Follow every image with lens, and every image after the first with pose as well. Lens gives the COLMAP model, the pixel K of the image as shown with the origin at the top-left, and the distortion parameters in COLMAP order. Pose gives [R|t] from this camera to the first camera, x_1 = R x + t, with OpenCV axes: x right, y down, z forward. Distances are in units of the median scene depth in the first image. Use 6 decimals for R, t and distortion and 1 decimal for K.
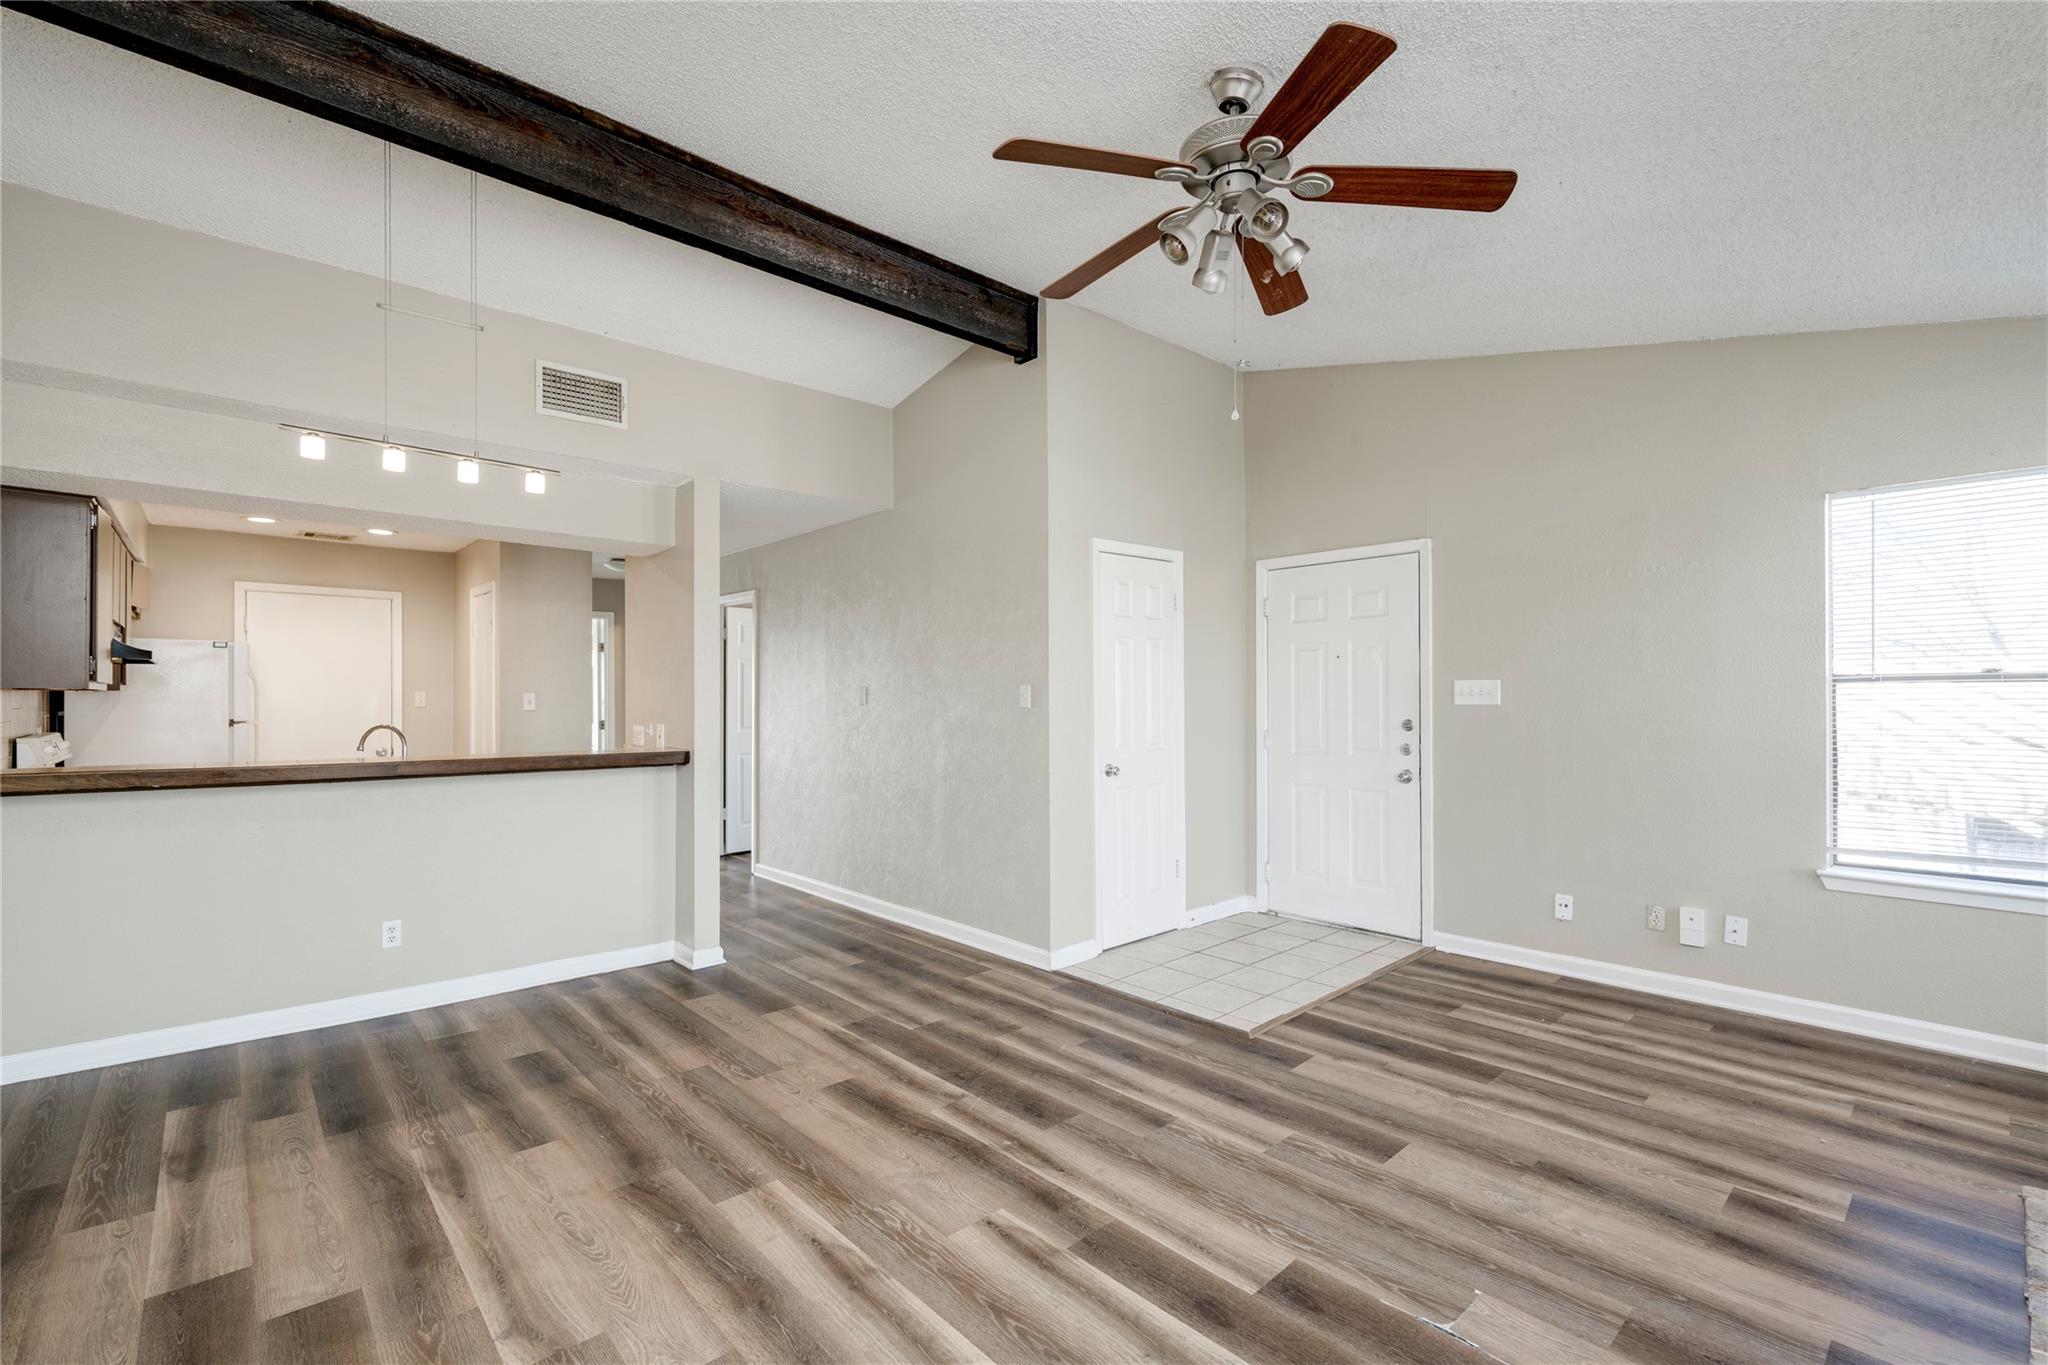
lens RADIAL K [[903.5, 0, 1042.9], [0, 903.5, 681.8], [0, 0, 1]] dist [-0.000087, 0.000295]
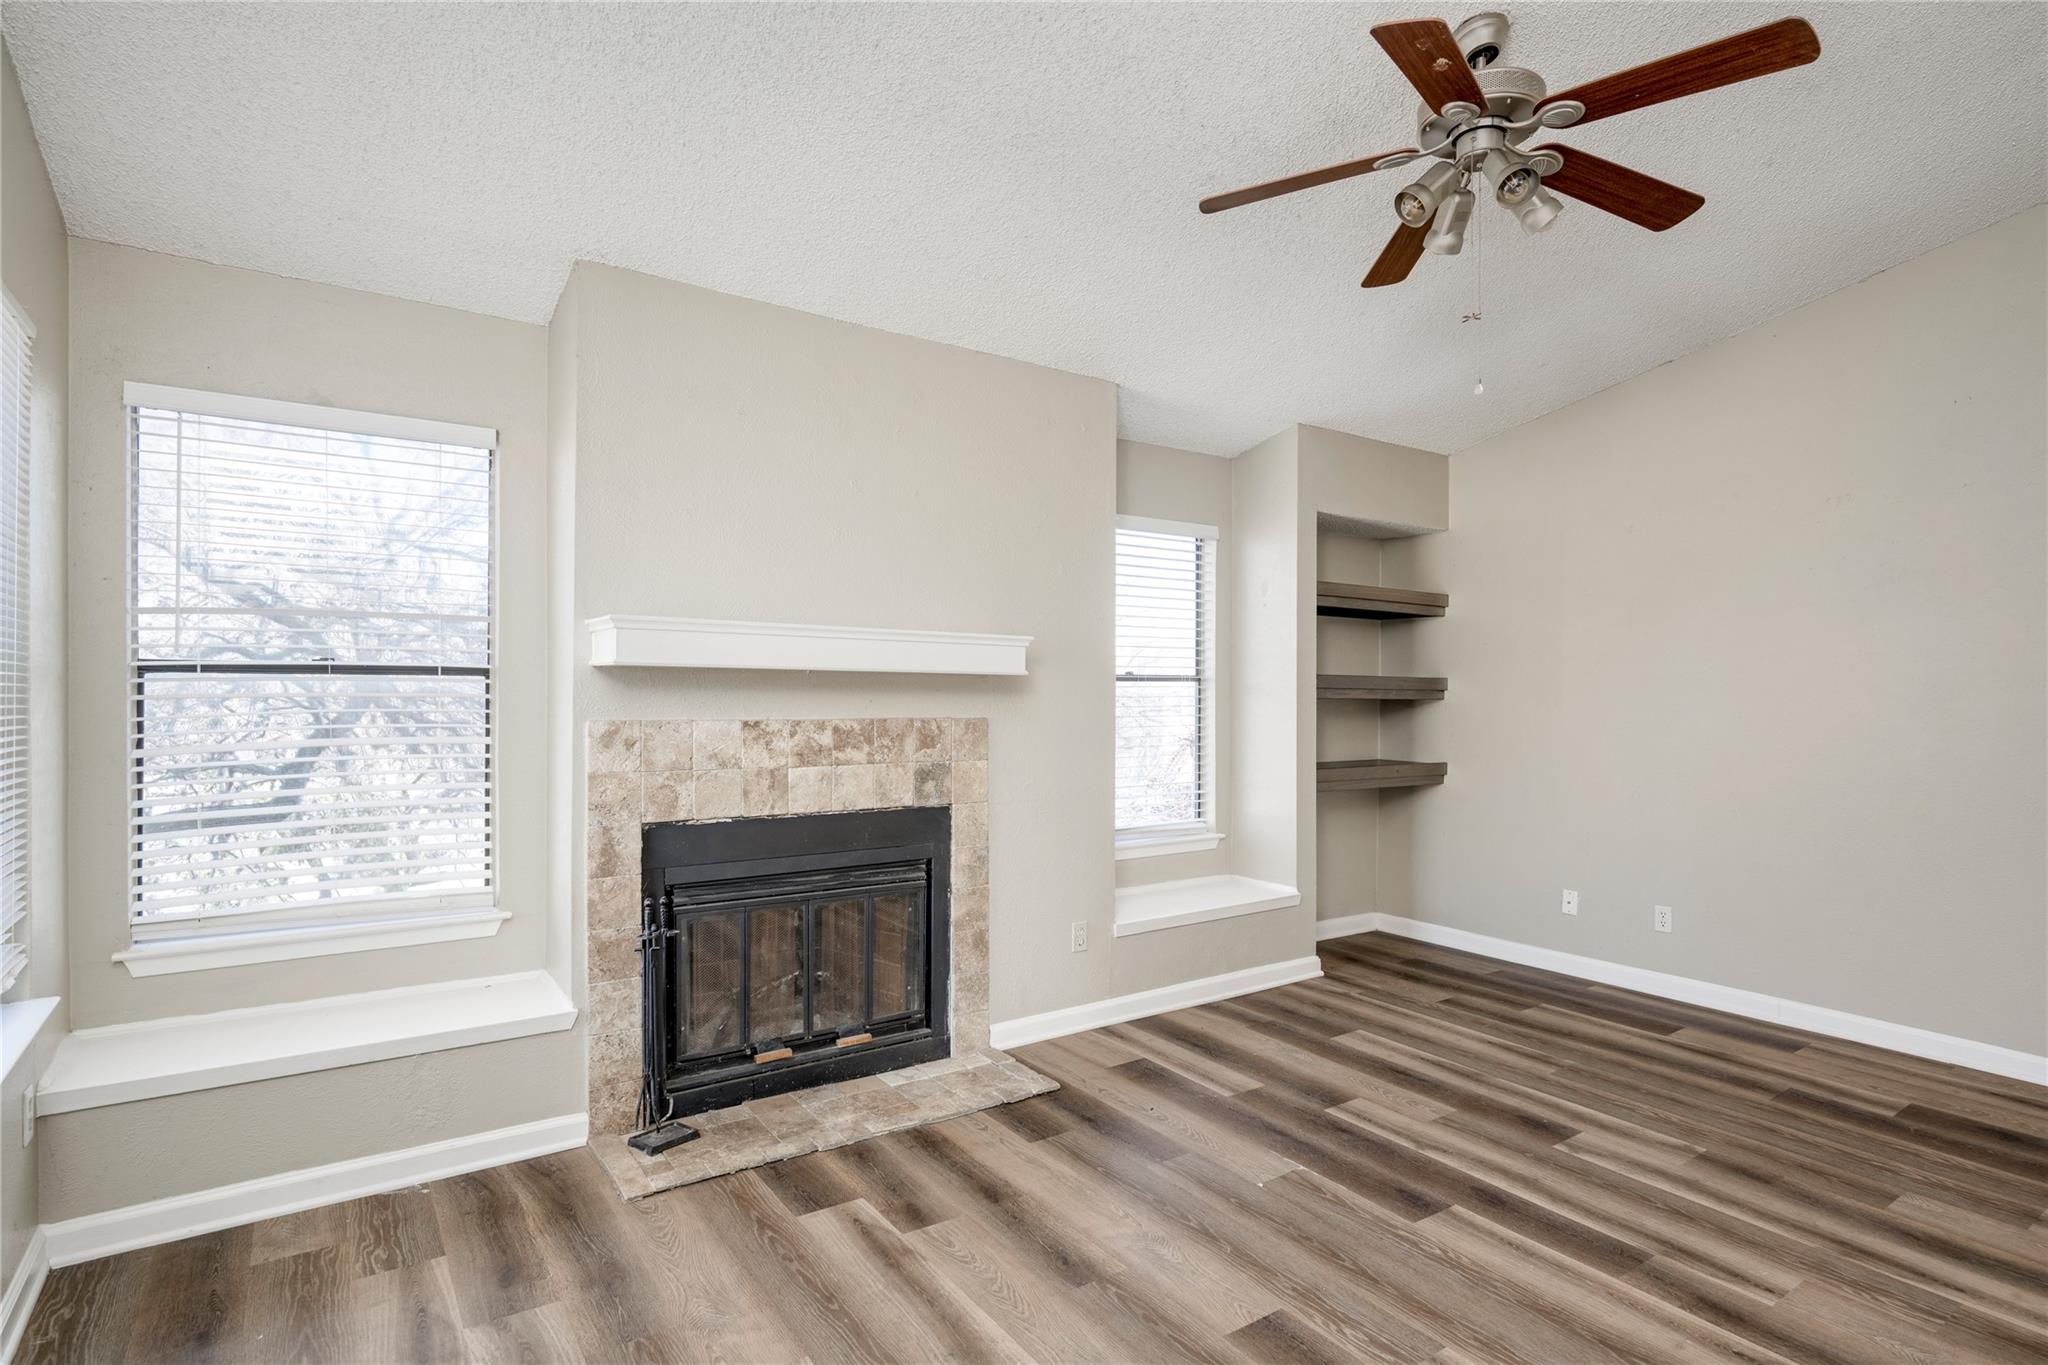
lens RADIAL K [[1025.7, 0, 1049.1], [0, 1025.7, 679.7], [0, 0, 1]] dist [-0.001851, 0.001456]
pose [[-0.990843, -0.002705, 0.134993, 0.343219], [-0.005671, 0.999751, -0.021589, 0.019888], [-0.134901, -0.022156, -0.990611, 1.427344]]
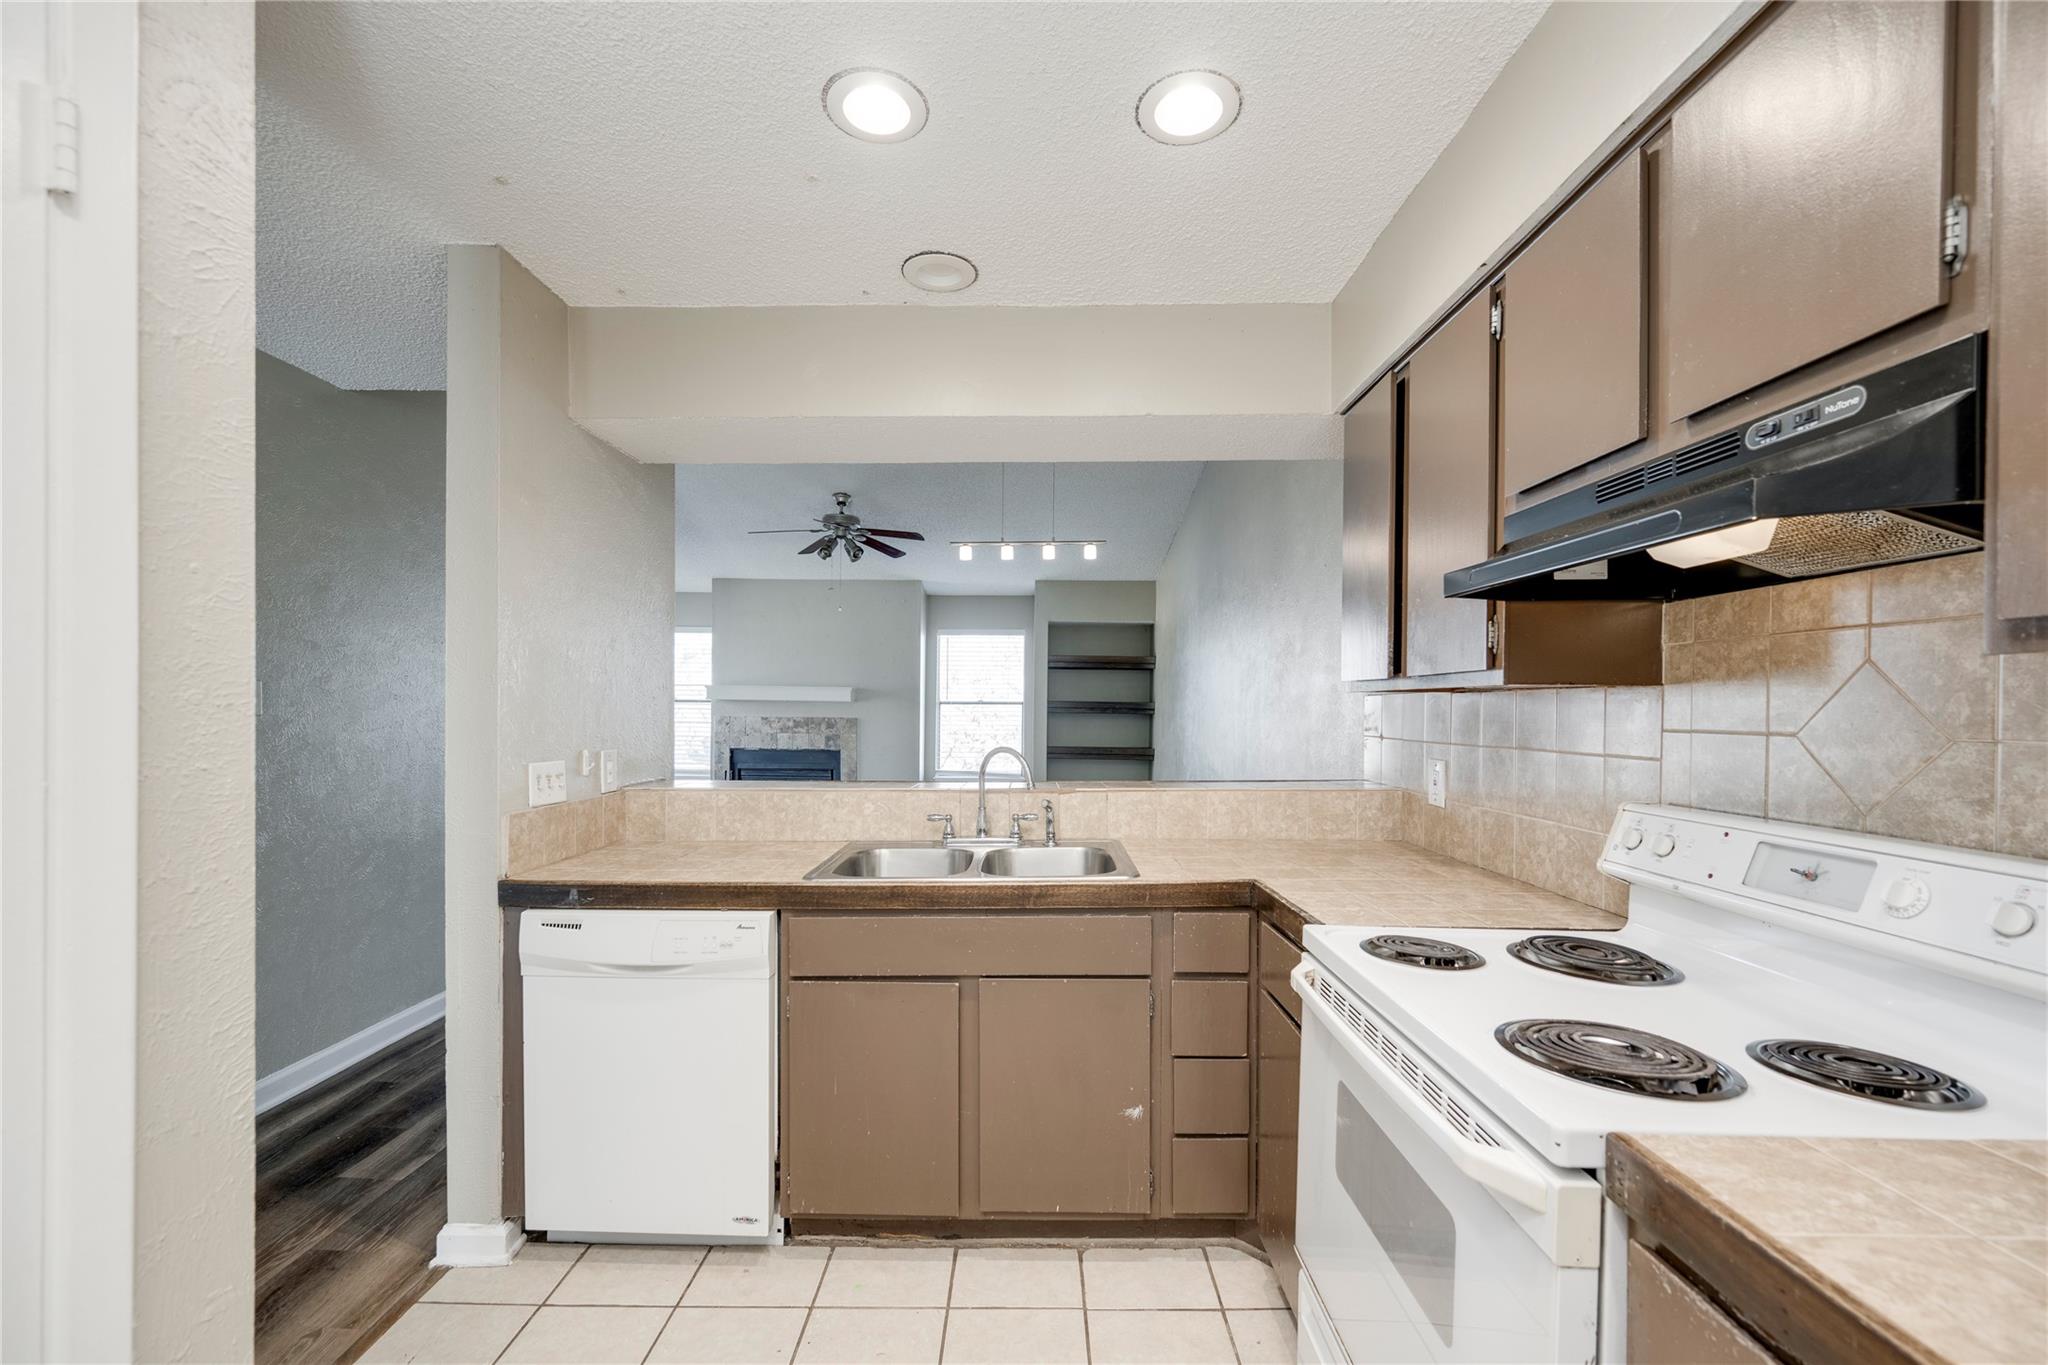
lens RADIAL K [[823.7, 0, 1025.4], [0, 823.7, 716.0], [0, 0, 1]] dist [0.000825, 0.000032]
pose [[-0.729746, -0.009077, 0.683659, -1.382169], [-0.016558, 0.999853, -0.004399, 0.034126], [-0.683518, -0.014531, -0.729789, 1.716504]]
